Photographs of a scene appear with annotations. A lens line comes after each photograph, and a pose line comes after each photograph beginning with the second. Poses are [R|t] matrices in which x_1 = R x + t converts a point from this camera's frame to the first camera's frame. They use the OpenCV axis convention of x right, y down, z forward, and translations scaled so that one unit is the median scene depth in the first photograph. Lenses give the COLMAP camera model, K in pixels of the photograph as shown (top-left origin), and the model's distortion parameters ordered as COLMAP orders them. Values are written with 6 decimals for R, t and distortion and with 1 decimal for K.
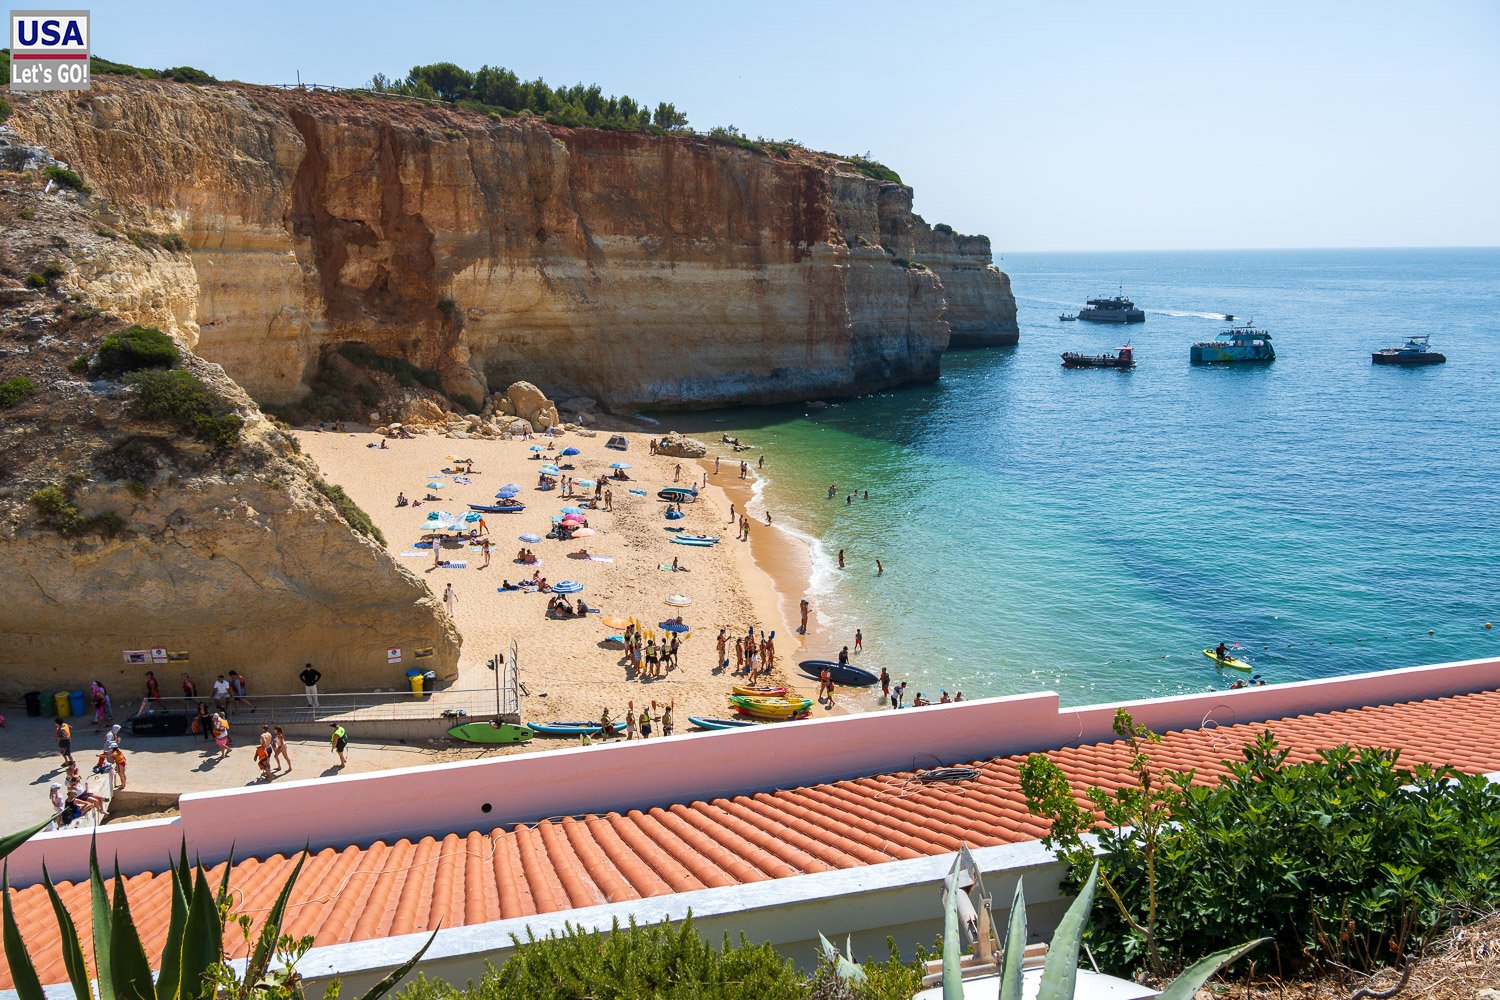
lens RADIAL K [[1138.9, 0, 751.7], [0, 1138.9, 502.8], [0, 0, 1]] dist [0.008472, 0.004297]
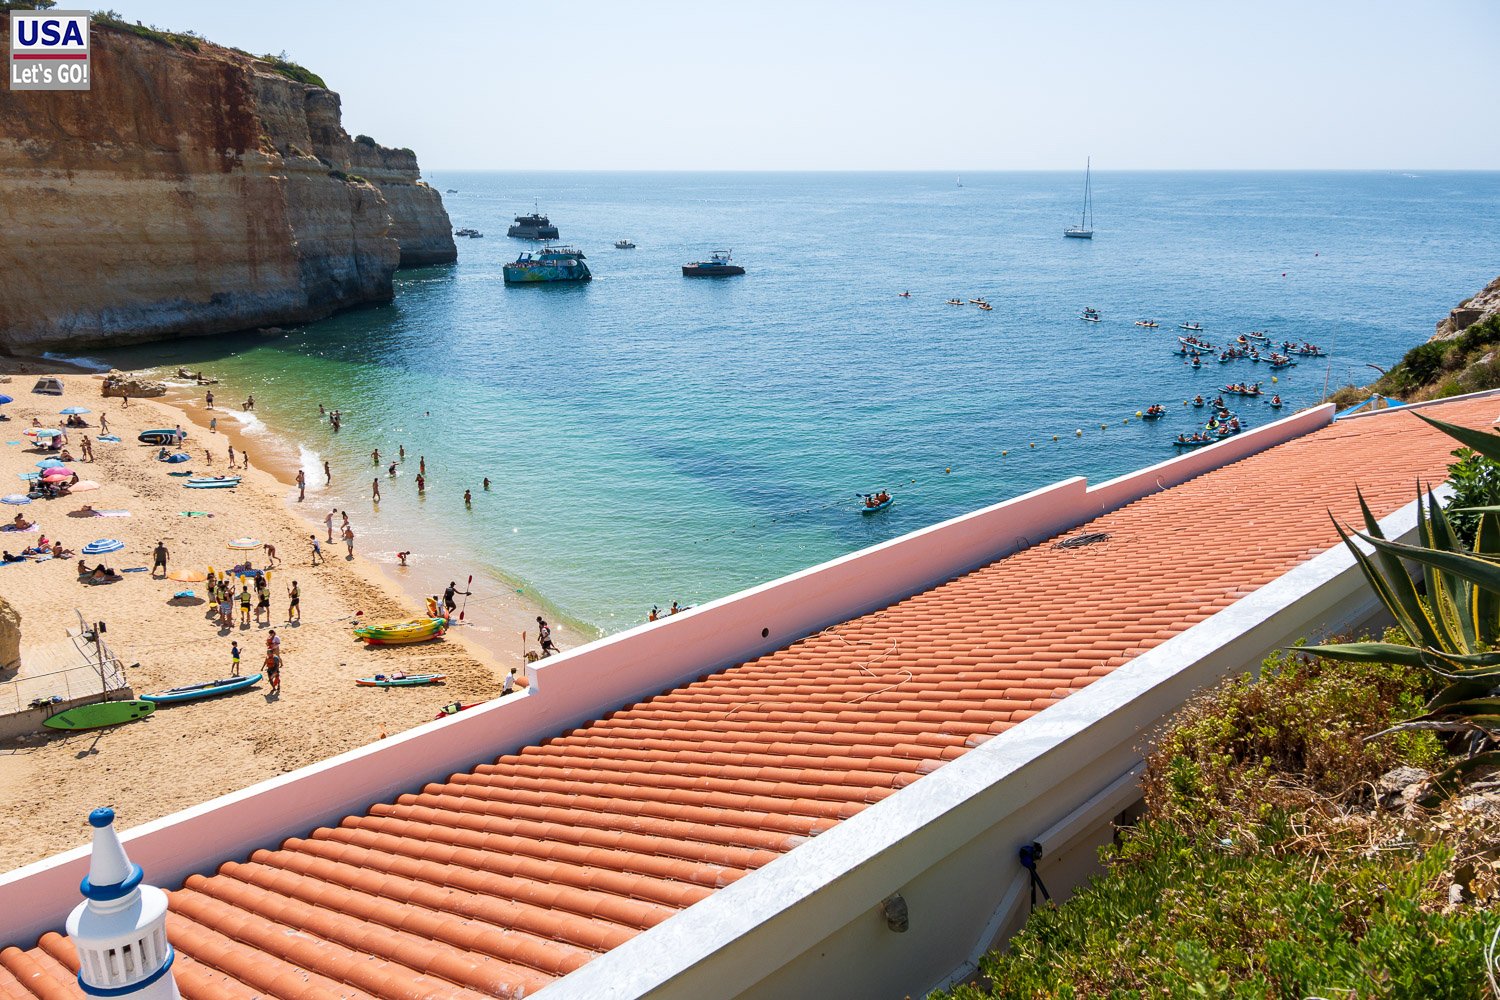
lens RADIAL K [[1131.3, 0, 750.1], [0, 1131.3, 508.0], [0, 0, 1]] dist [0.042097, -0.059691]
pose [[0.873692, -0.128405, 0.469227, -0.054609], [0.094710, 0.990977, 0.094836, 0.004162], [-0.477171, -0.038417, 0.877970, 0.007599]]
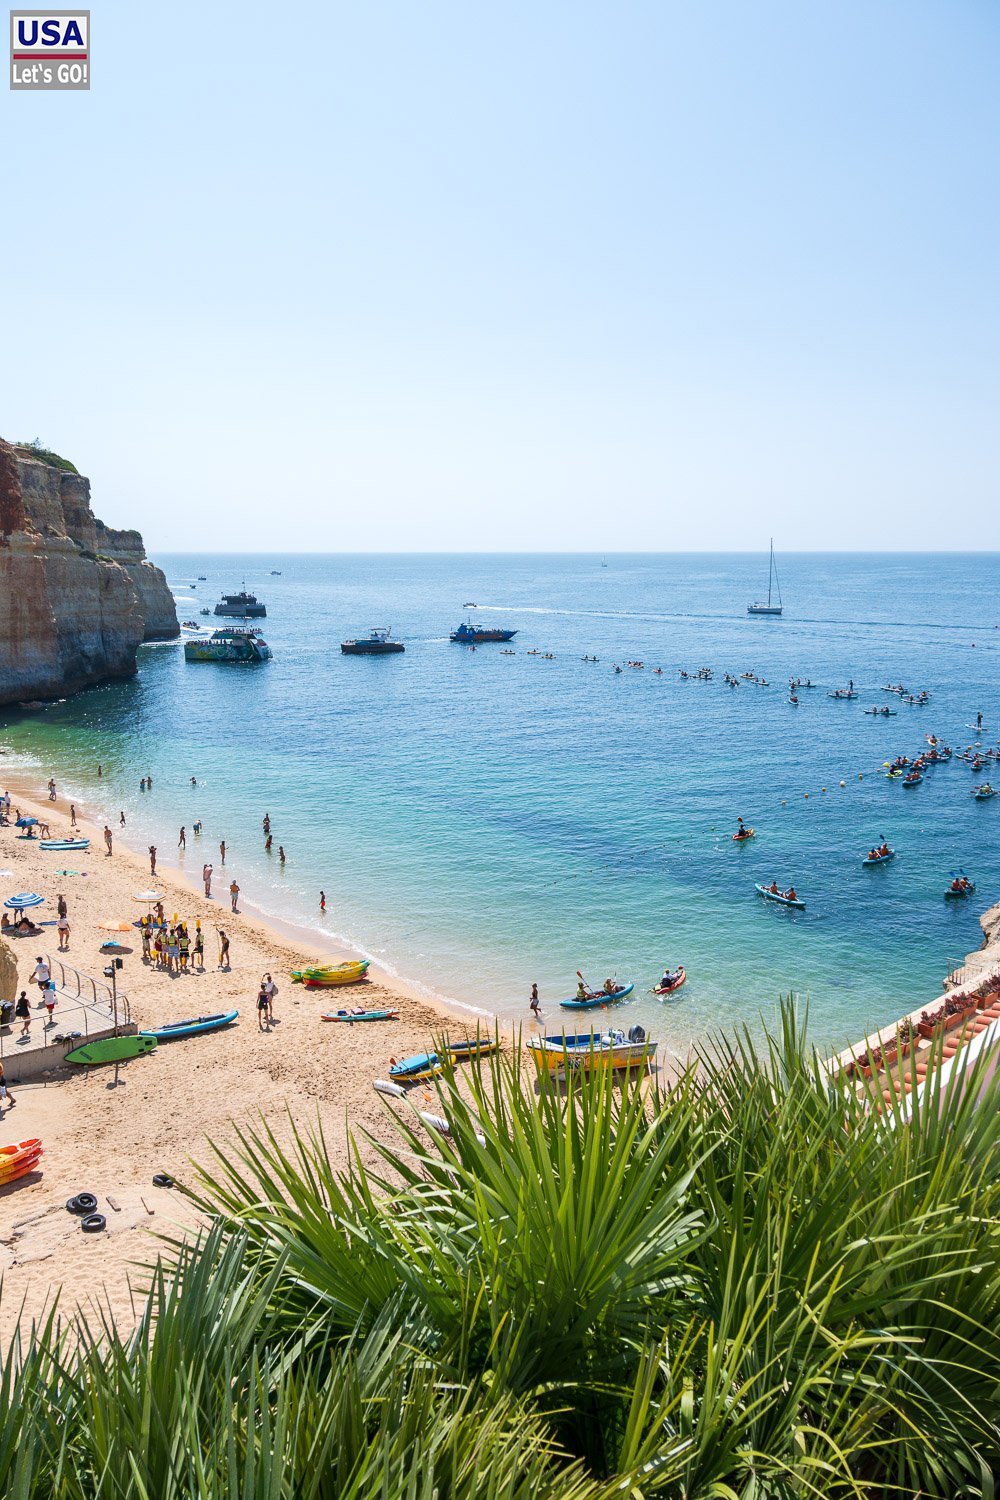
lens RADIAL K [[1138.9, 0, 500.0], [0, 1138.9, 750.0], [0, 0, 1]] dist [0.008472, 0.004297]
pose [[0.836604, -0.084624, 0.541232, -0.129994], [0.109739, 0.993858, -0.014234, 0.004603], [-0.536703, 0.071302, 0.840753, 0.021265]]
